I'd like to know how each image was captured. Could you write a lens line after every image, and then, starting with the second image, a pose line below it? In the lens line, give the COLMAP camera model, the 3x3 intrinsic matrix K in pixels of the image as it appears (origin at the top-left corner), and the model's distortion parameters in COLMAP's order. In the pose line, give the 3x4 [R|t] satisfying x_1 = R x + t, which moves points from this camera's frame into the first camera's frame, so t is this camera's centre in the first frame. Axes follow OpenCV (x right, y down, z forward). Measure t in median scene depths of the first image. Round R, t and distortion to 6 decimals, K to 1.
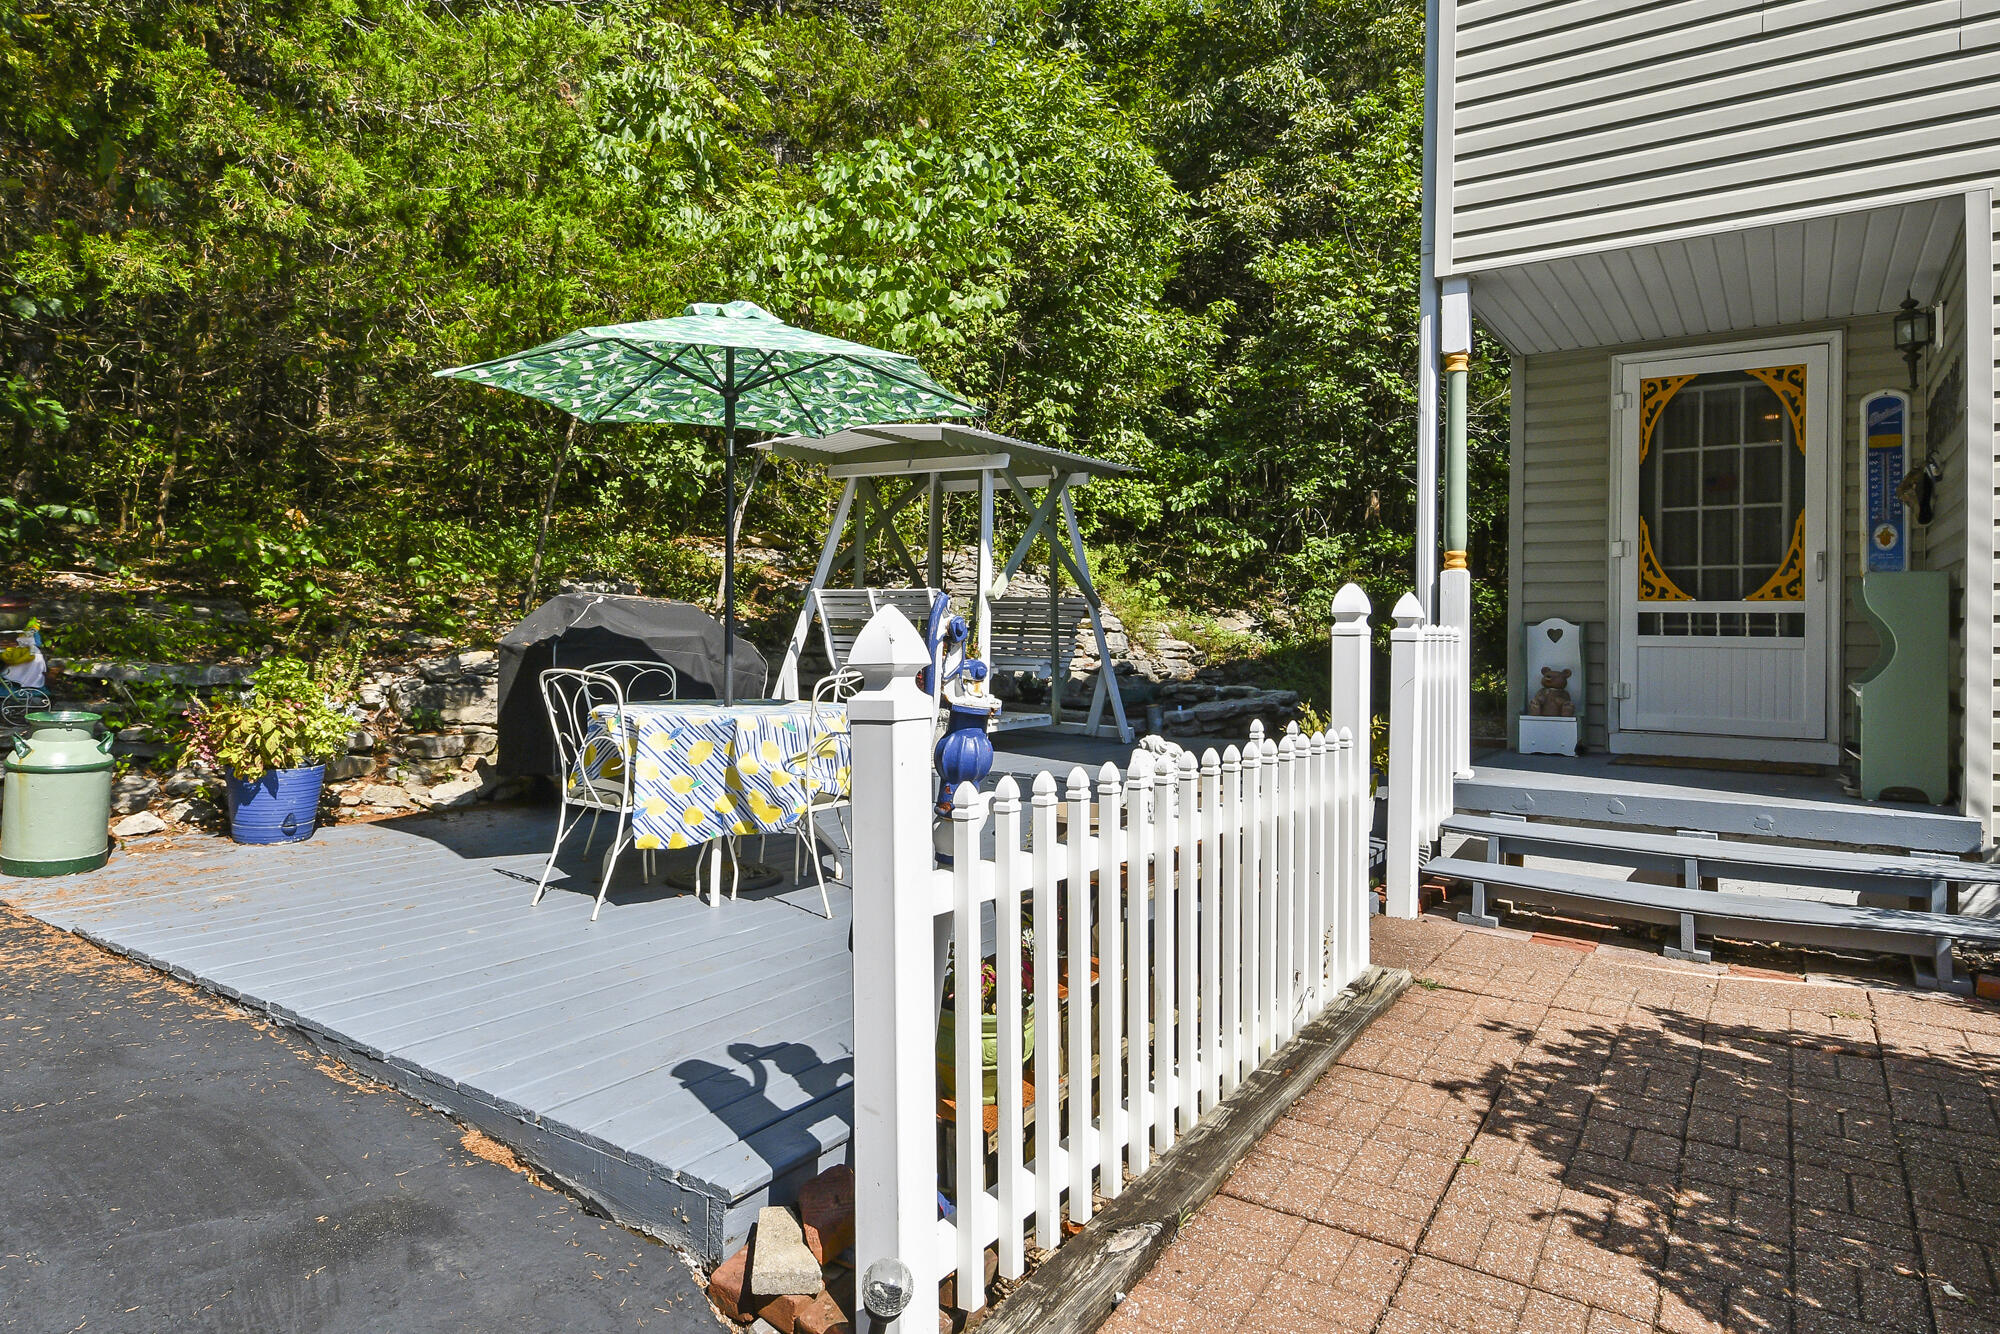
lens RADIAL K [[1166.3, 0, 1002.3], [0, 1166.3, 656.2], [0, 0, 1]] dist [0.004023, 0.000150]
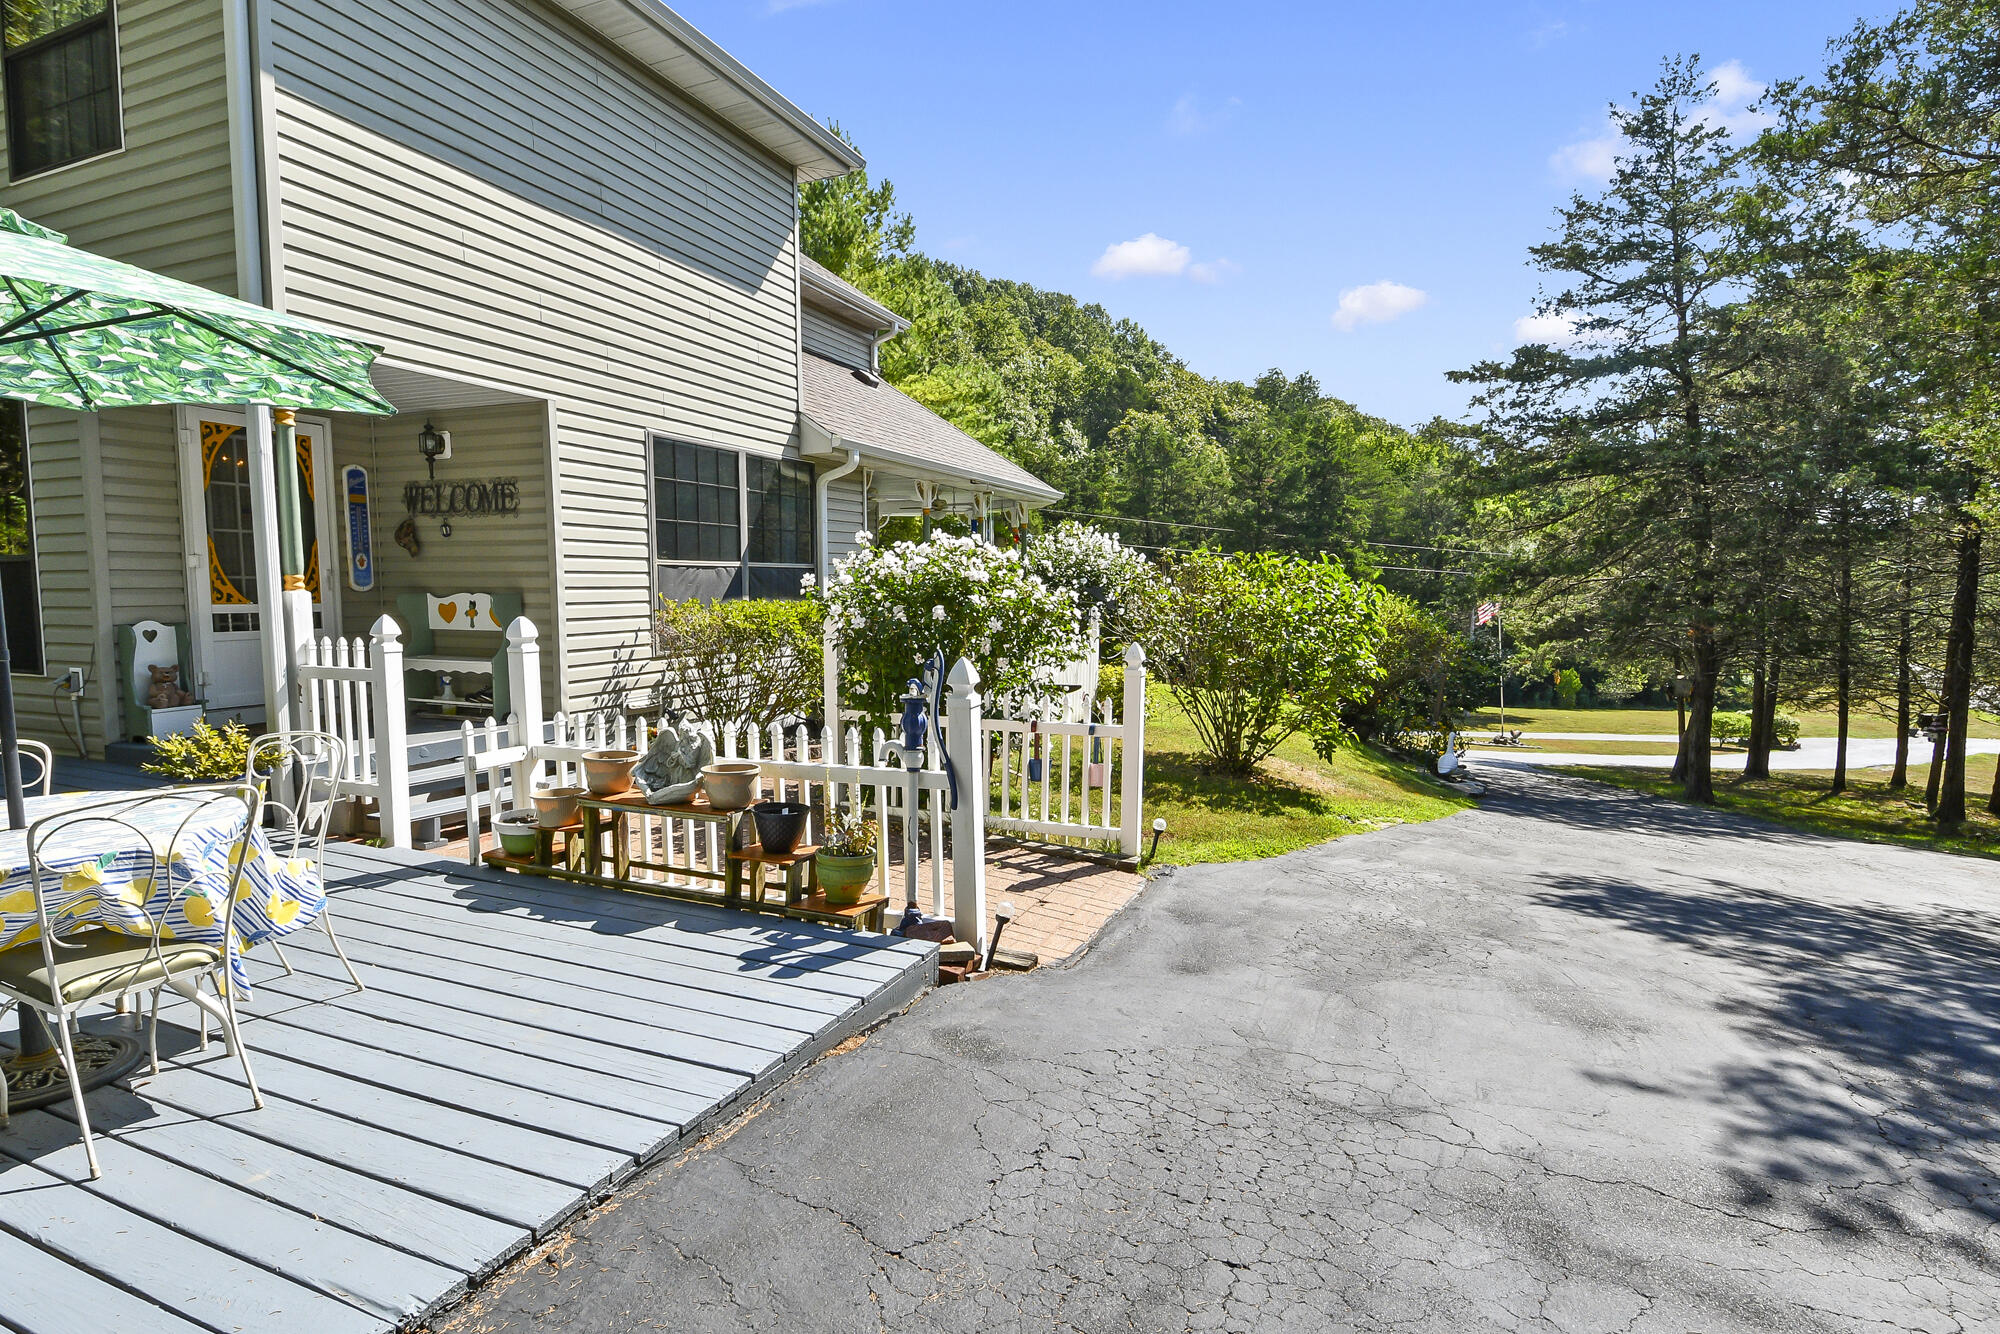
lens RADIAL K [[964.5, 0, 1003.4], [0, 964.5, 662.9], [0, 0, 1]] dist [-0.001031, -0.000090]
pose [[-0.201518, -0.081804, 0.976063, -0.616213], [0.020273, 0.995945, 0.087655, -0.058580], [-0.979275, 0.037452, -0.199042, 0.398255]]
